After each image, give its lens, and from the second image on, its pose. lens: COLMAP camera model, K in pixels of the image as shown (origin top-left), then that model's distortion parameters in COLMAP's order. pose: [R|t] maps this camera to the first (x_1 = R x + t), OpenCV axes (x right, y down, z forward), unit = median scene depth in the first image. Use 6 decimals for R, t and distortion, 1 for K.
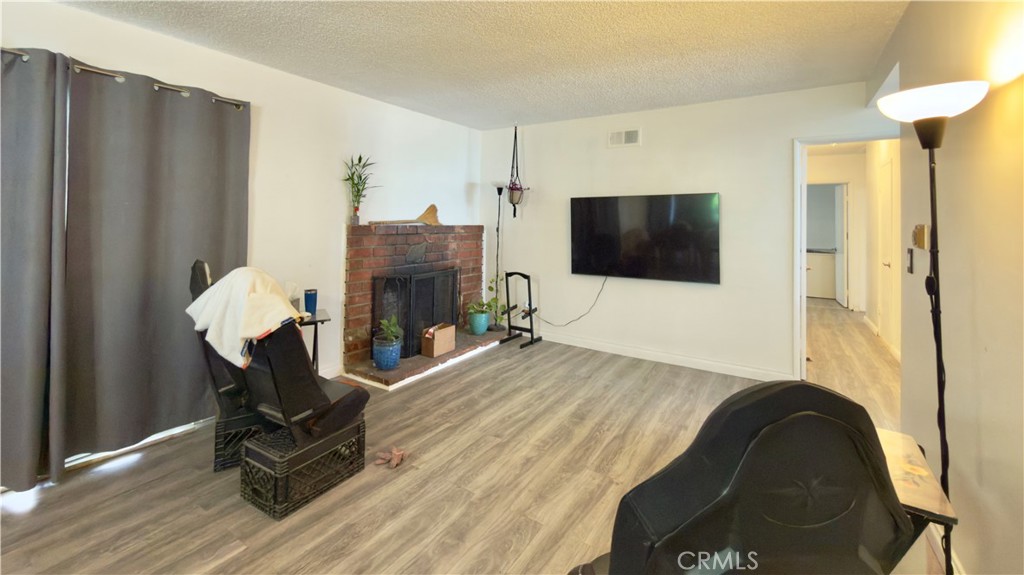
lens RADIAL K [[421.9, 0, 513.5], [0, 421.9, 218.3], [0, 0, 1]] dist [0.008370, 0.000006]
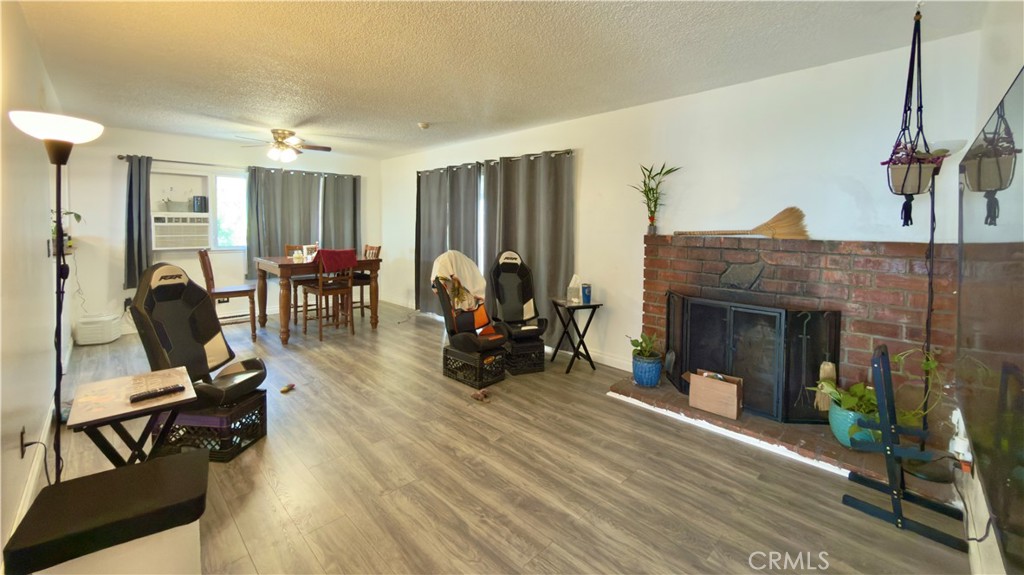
lens RADIAL K [[407.1, 0, 511.7], [0, 407.1, 249.0], [0, 0, 1]] dist [-0.001784, 0.000019]
pose [[-0.220617, 0.042507, -0.974434, 0.569336], [-0.006970, 0.998956, 0.045155, 0.007200], [0.975336, 0.016753, -0.220090, 0.787284]]
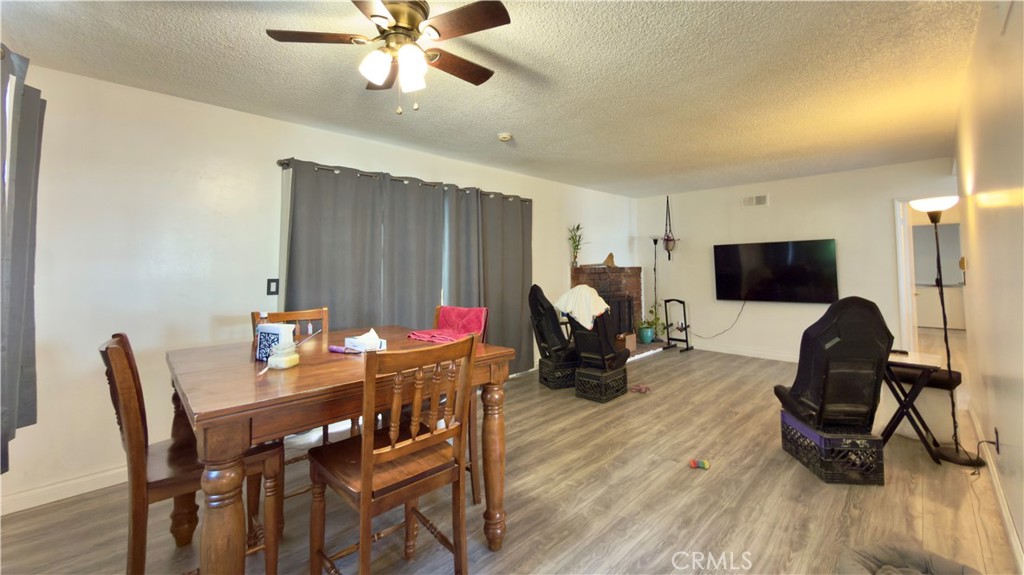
lens RADIAL K [[407.1, 0, 511.7], [0, 407.1, 249.0], [0, 0, 1]] dist [-0.001784, 0.000019]
pose [[0.974240, -0.030636, -0.223424, -0.232311], [0.021819, 0.998887, -0.041828, 0.005751], [0.224457, 0.035876, 0.973823, -0.498194]]
